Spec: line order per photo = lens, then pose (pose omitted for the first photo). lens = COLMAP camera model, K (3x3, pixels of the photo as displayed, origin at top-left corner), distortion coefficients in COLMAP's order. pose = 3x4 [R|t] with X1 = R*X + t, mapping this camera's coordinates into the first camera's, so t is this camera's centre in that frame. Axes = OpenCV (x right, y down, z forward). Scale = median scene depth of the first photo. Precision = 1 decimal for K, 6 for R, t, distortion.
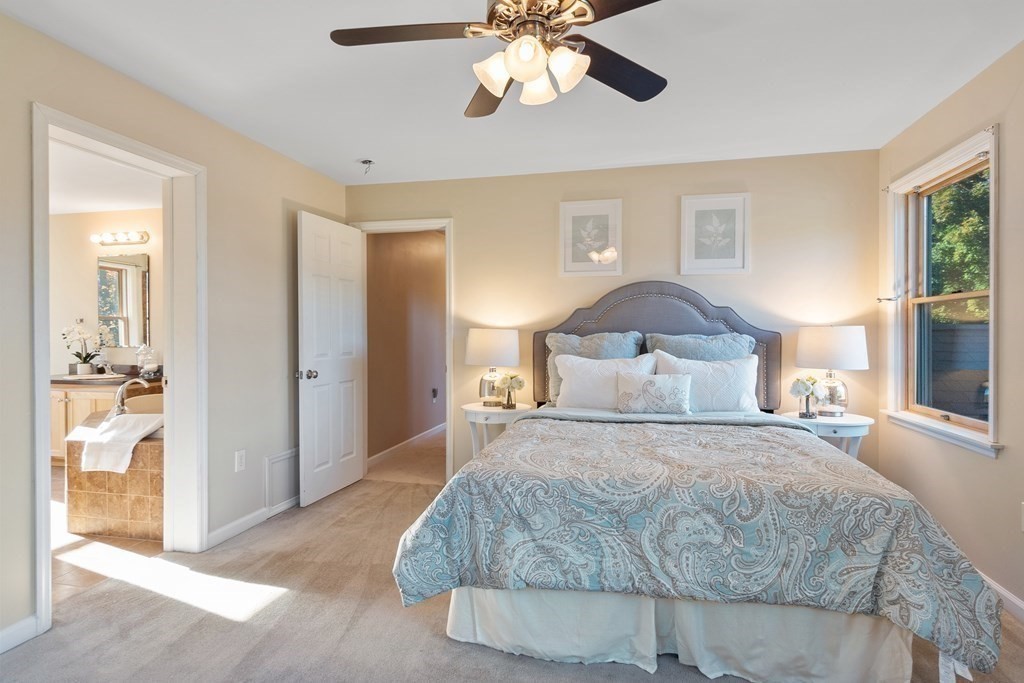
lens RADIAL K [[547.4, 0, 513.2], [0, 547.4, 337.8], [0, 0, 1]] dist [-0.000078, -0.000651]
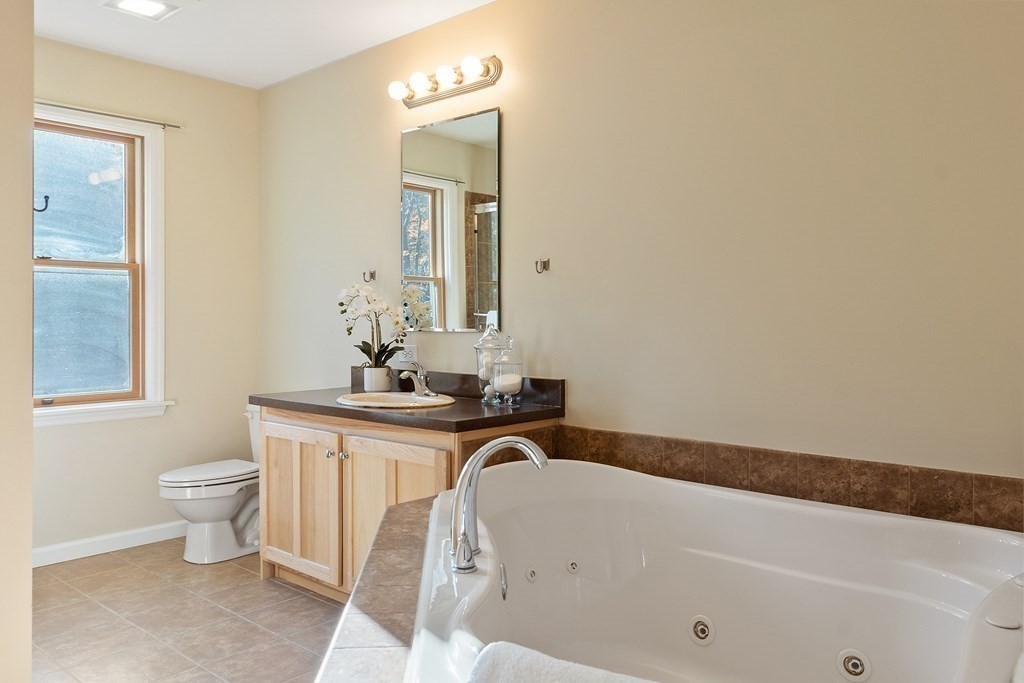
lens RADIAL K [[781.7, 0, 513.1], [0, 781.7, 317.0], [0, 0, 1]] dist [-0.000110, 0.000043]
pose [[0.876070, -0.001244, -0.482183, -0.371634], [-0.002276, 0.999975, -0.006714, 0.009251], [0.482179, 0.006979, 0.876045, 0.486141]]
